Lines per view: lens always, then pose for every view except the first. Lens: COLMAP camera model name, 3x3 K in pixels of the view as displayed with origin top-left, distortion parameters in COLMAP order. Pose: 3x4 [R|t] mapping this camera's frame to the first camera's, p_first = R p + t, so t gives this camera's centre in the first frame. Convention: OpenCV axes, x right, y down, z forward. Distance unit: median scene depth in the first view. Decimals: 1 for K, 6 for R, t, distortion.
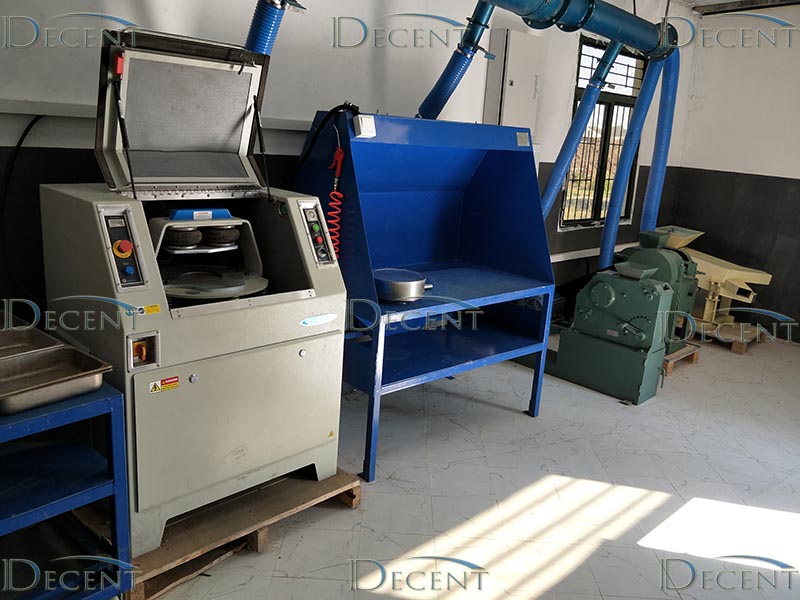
lens RADIAL K [[647.4, 0, 400.0], [0, 647.4, 300.0], [0, 0, 1]] dist [0.056785, -0.122085]
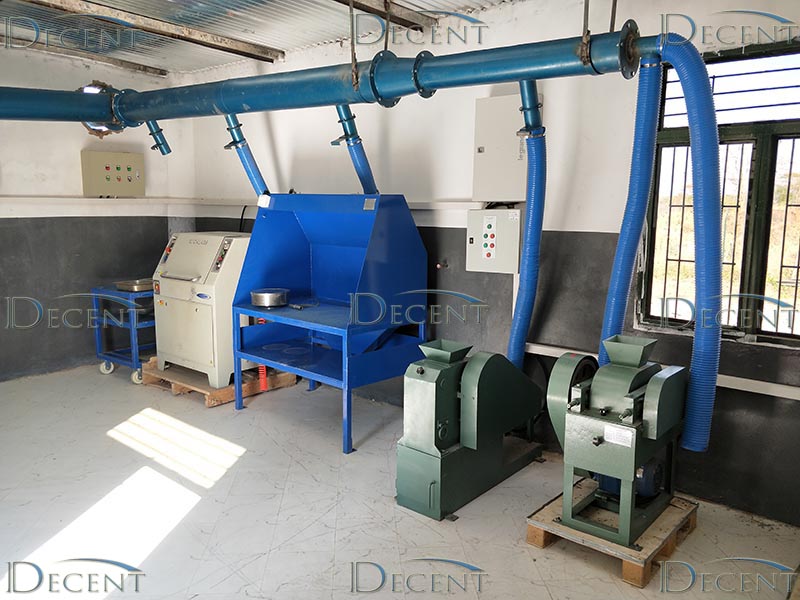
lens RADIAL K [[647.4, 0, 400.0], [0, 647.4, 300.0], [0, 0, 1]] dist [0.056785, -0.122085]
pose [[0.070234, 0.081971, -0.994157, 1.358590], [-0.254176, 0.965193, 0.061626, -0.167727], [0.964604, 0.248363, 0.088624, 0.997557]]
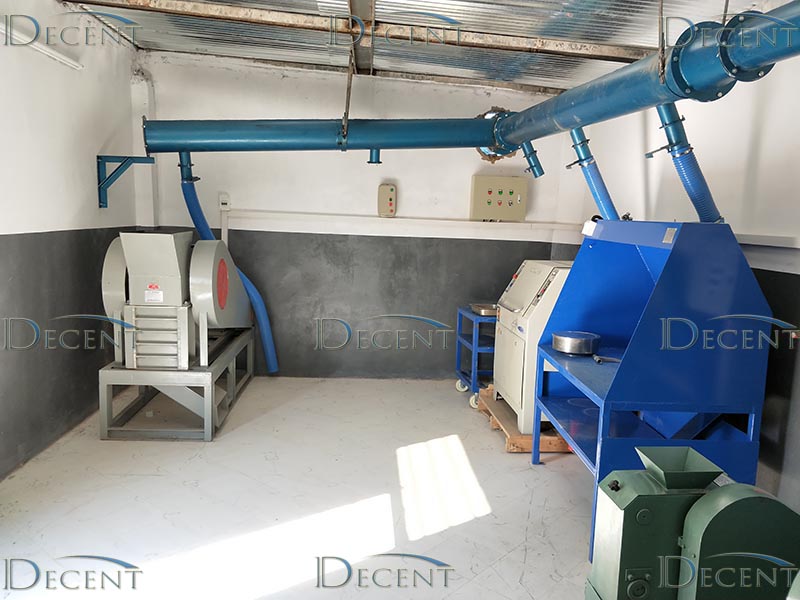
lens RADIAL K [[647.4, 0, 400.0], [0, 647.4, 300.0], [0, 0, 1]] dist [0.056785, -0.122085]
pose [[-0.654557, 0.005996, -0.755988, 1.054999], [-0.267892, 0.933244, 0.239350, -0.278800], [0.706957, 0.359192, -0.609256, 1.300719]]
